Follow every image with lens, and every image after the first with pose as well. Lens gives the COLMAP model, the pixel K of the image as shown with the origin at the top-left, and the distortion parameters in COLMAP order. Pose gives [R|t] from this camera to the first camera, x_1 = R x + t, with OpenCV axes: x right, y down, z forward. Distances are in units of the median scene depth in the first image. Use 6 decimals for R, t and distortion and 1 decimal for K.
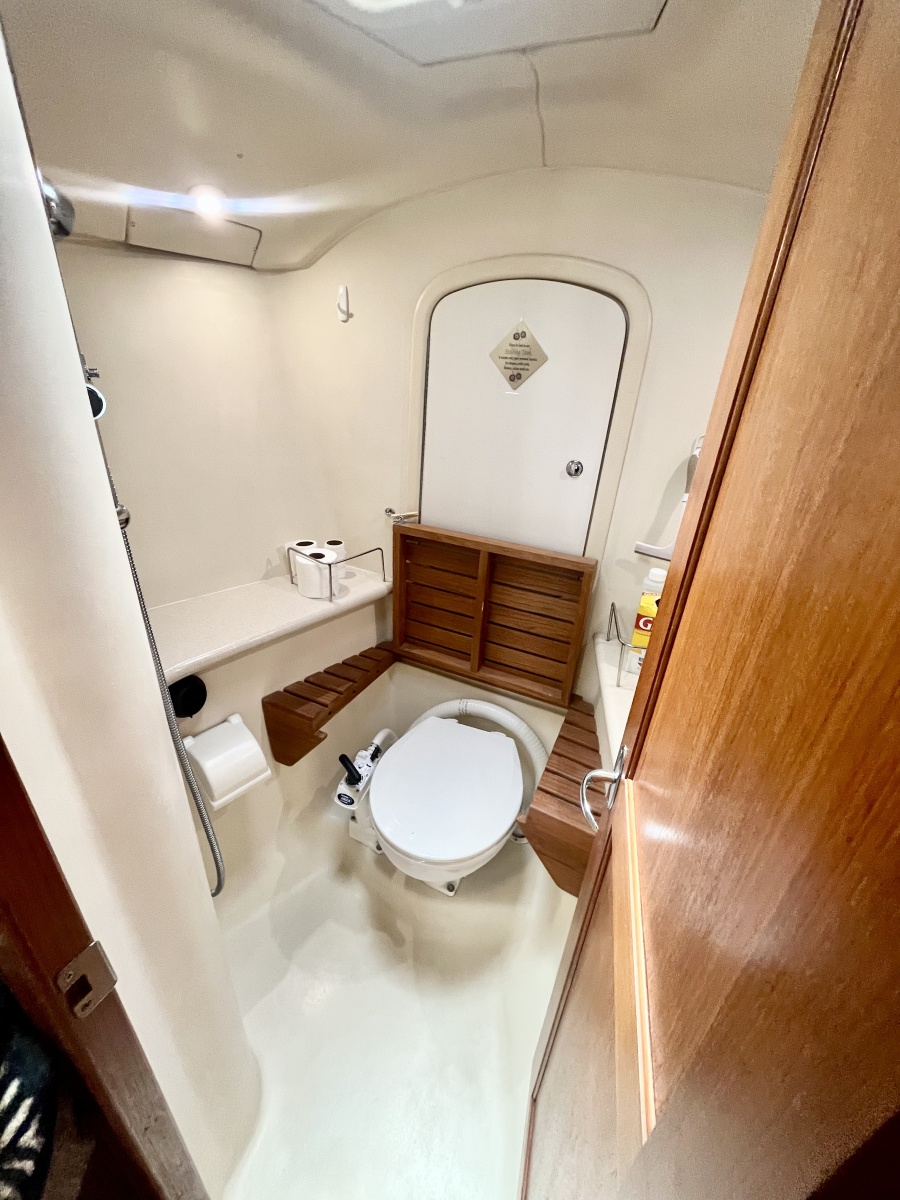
lens RADIAL K [[486.3, 0, 453.2], [0, 486.3, 588.5], [0, 0, 1]] dist [-0.001883, -0.000297]
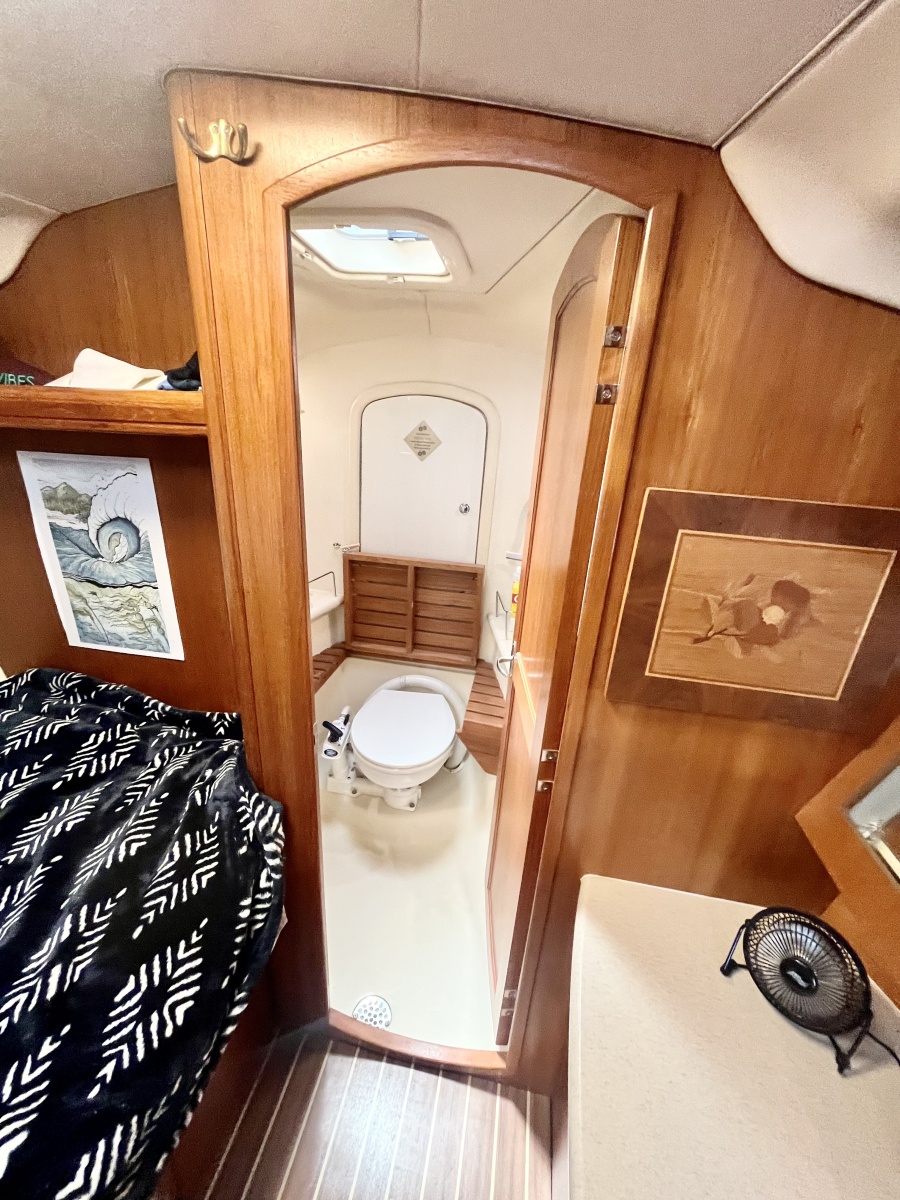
lens RADIAL K [[486.3, 0, 456.8], [0, 486.3, 591.5], [0, 0, 1]] dist [-0.001883, -0.000297]
pose [[0.963432, -0.097741, 0.249491, -0.171689], [0.111010, 0.993028, -0.039643, 0.071103], [-0.243877, 0.065890, 0.967565, -0.444776]]
